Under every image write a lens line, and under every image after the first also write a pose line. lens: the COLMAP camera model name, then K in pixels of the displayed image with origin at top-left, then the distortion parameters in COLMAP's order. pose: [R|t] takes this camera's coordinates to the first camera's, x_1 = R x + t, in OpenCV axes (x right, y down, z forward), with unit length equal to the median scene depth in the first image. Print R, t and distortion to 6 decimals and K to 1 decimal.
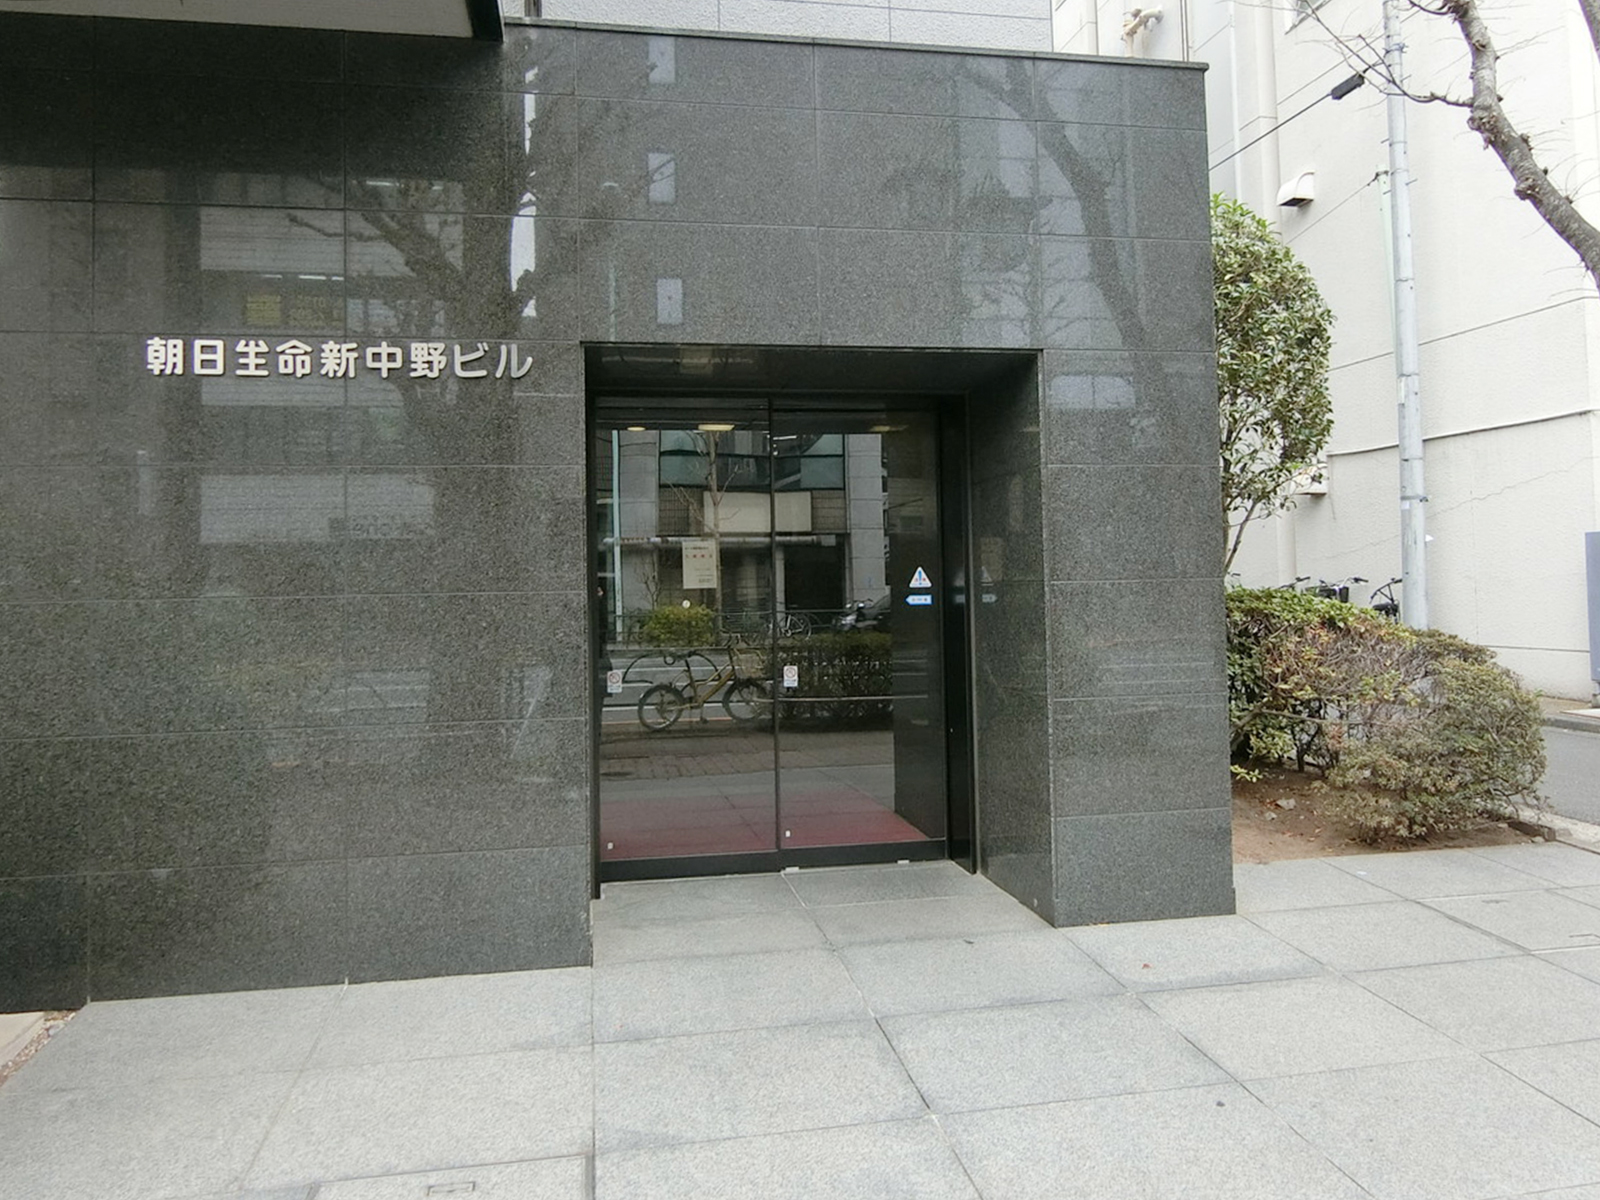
lens RADIAL K [[891.8, 0, 801.0], [0, 891.8, 596.9], [0, 0, 1]] dist [0.002548, -0.001698]
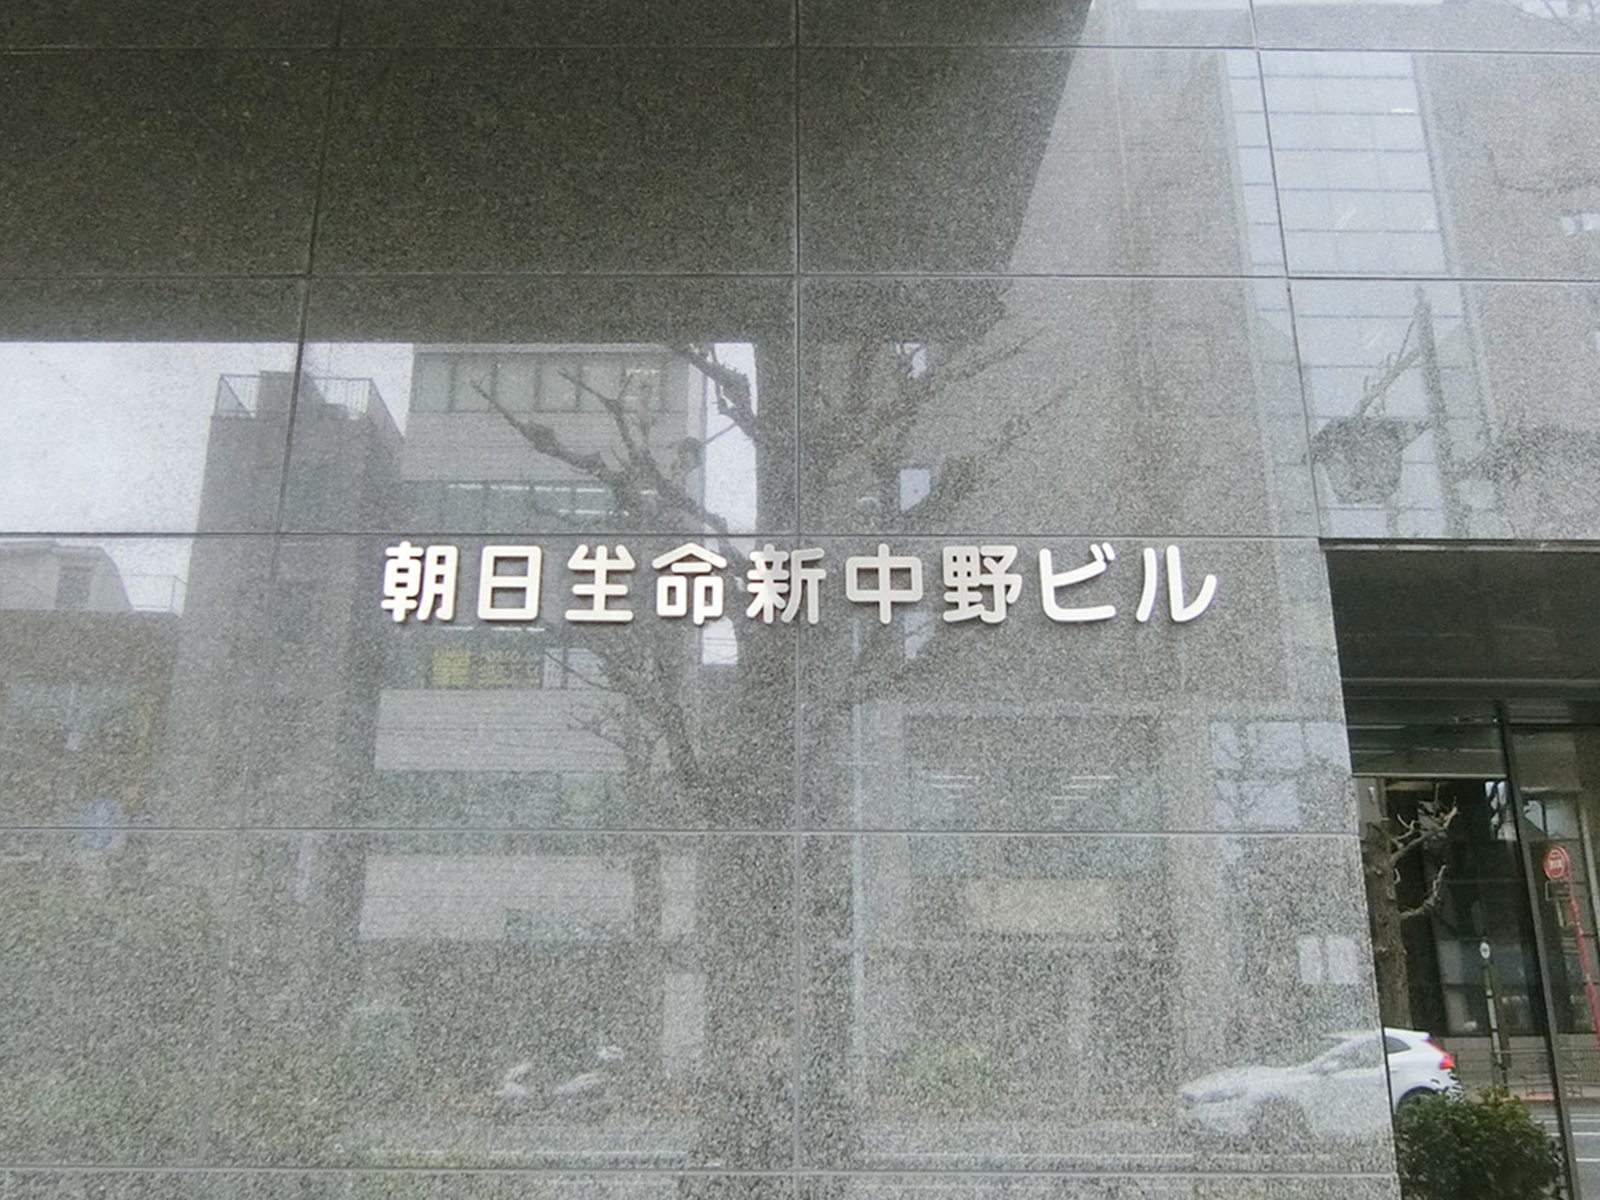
lens RADIAL K [[891.8, 0, 798.8], [0, 891.8, 602.1], [0, 0, 1]] dist [0.002548, -0.001698]
pose [[0.994545, -0.003221, -0.104263, -0.466145], [-0.014887, 0.984910, -0.172428, -0.181066], [0.103245, 0.173039, 0.979489, 0.567748]]
